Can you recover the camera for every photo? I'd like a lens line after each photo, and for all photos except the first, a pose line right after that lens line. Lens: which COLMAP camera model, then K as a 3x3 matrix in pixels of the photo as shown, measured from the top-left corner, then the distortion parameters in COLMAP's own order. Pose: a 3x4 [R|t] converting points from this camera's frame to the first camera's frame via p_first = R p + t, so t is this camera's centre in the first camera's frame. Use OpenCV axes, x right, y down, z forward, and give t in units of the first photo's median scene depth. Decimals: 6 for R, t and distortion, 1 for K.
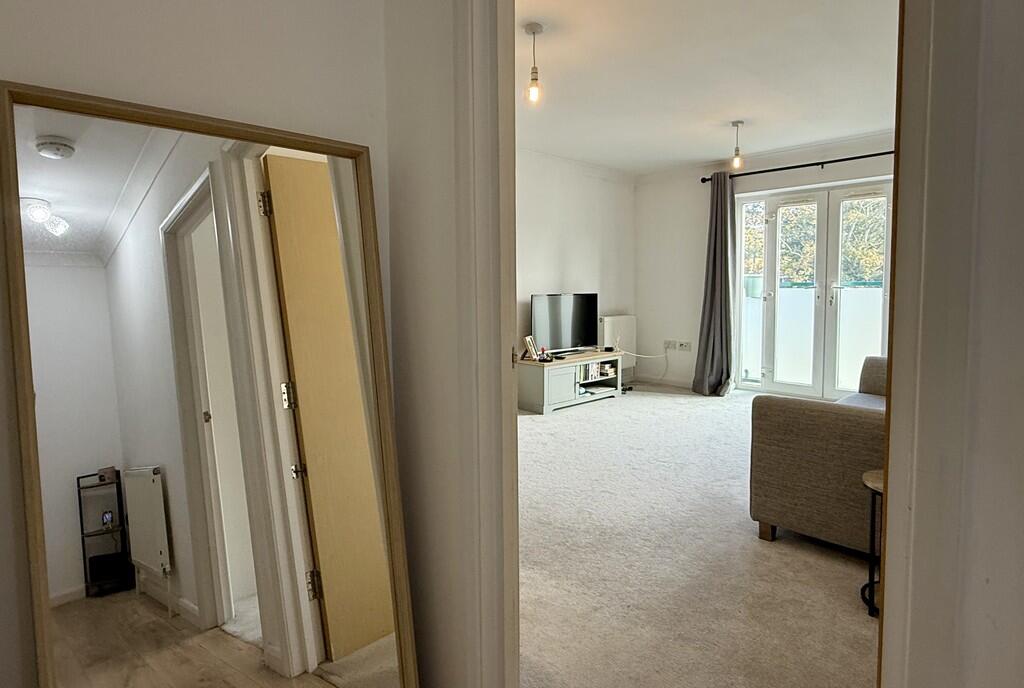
lens RADIAL K [[556.3, 0, 510.8], [0, 556.3, 321.8], [0, 0, 1]] dist [-0.000950, 0.000157]
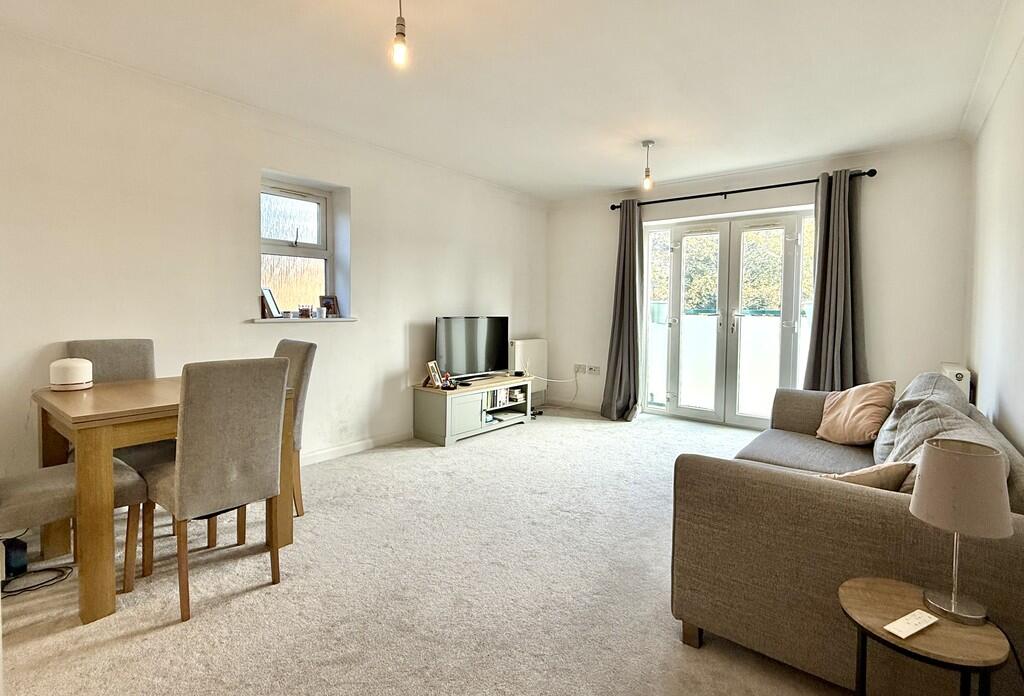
lens RADIAL K [[479.1, 0, 512.2], [0, 479.1, 328.1], [0, 0, 1]] dist [-0.000919, -0.000103]
pose [[0.991412, 0.014861, 0.129926, 0.057441], [-0.011906, 0.999653, -0.023494, -0.011969], [-0.130230, 0.021746, 0.991245, 0.173332]]
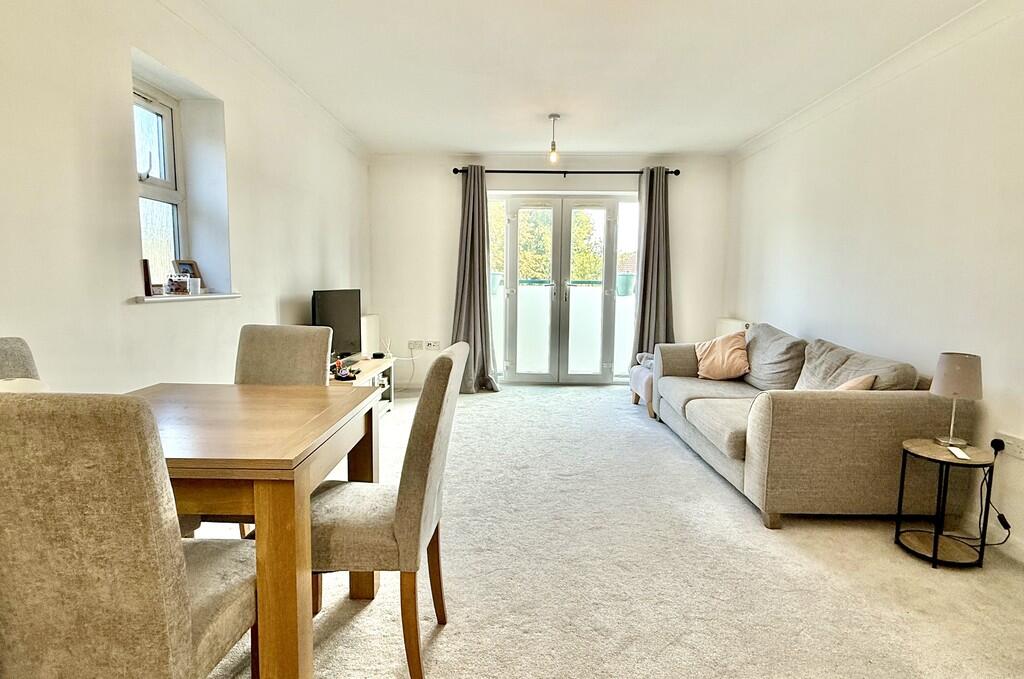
lens RADIAL K [[529.6, 0, 512.0], [0, 529.6, 339.5], [0, 0, 1]] dist [0.000354, 0.000184]
pose [[0.702602, -0.061287, 0.708939, -0.265663], [0.030346, 0.997958, 0.056197, -0.014936], [-0.710936, -0.017971, 0.703027, 0.308870]]
